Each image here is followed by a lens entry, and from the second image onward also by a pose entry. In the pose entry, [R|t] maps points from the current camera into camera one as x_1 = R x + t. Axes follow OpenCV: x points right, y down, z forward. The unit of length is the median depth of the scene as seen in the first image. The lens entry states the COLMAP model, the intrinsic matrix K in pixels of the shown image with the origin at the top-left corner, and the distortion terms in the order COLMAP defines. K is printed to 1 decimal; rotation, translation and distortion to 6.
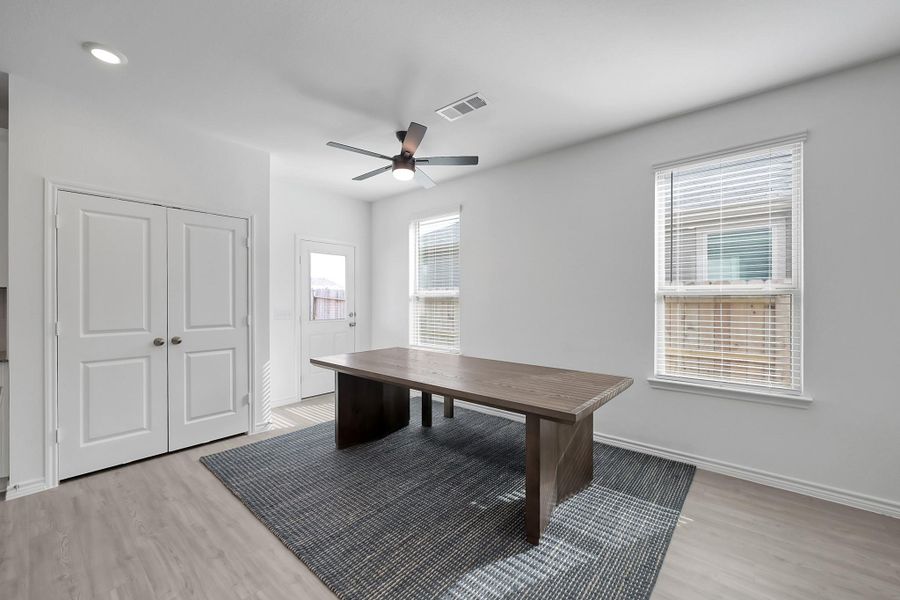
lens RADIAL K [[357.6, 0, 453.5], [0, 357.6, 301.2], [0, 0, 1]] dist [0.001120, 0.000197]
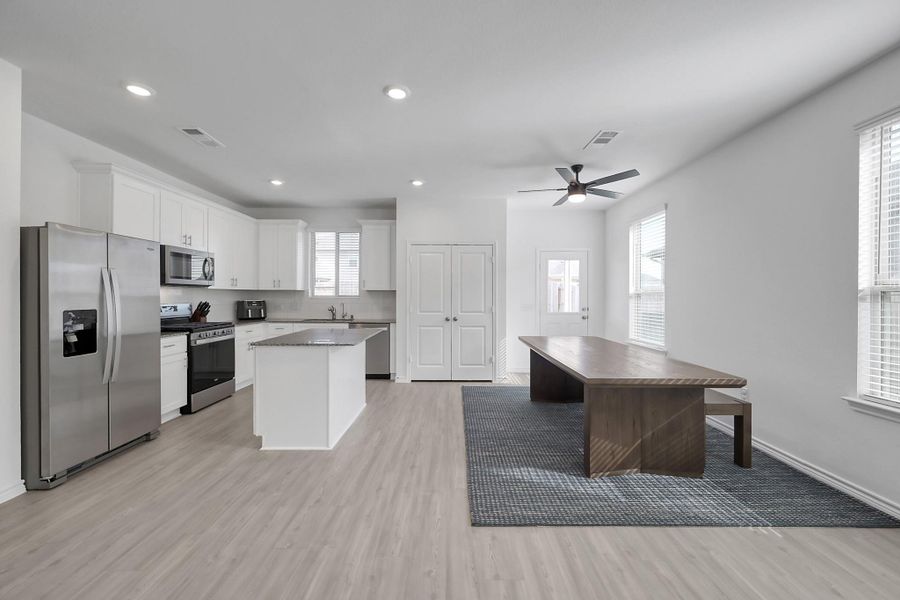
lens RADIAL K [[357.6, 0, 453.5], [0, 357.6, 301.2], [0, 0, 1]] dist [0.001120, 0.000197]
pose [[0.652449, 0.013609, -0.757710, 0.600466], [-0.007362, 0.999905, 0.011620, 0.001136], [0.757797, -0.002003, 0.652487, -0.178853]]
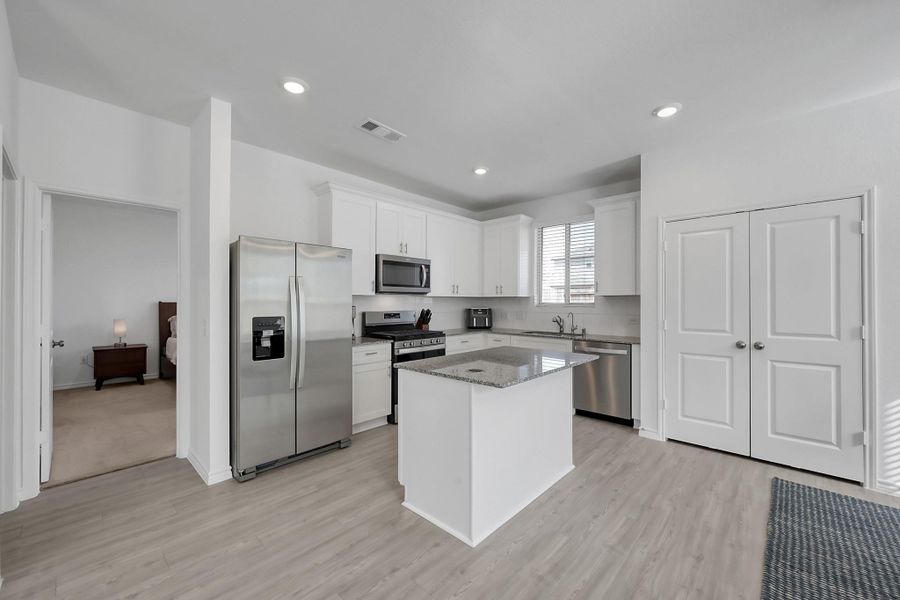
lens RADIAL K [[357.6, 0, 453.5], [0, 357.6, 301.2], [0, 0, 1]] dist [0.001120, 0.000197]
pose [[-0.038632, -0.003319, -0.999248, 0.241447], [-0.008036, 0.999963, -0.003010, -0.001884], [0.999221, 0.007913, -0.038657, 0.219588]]
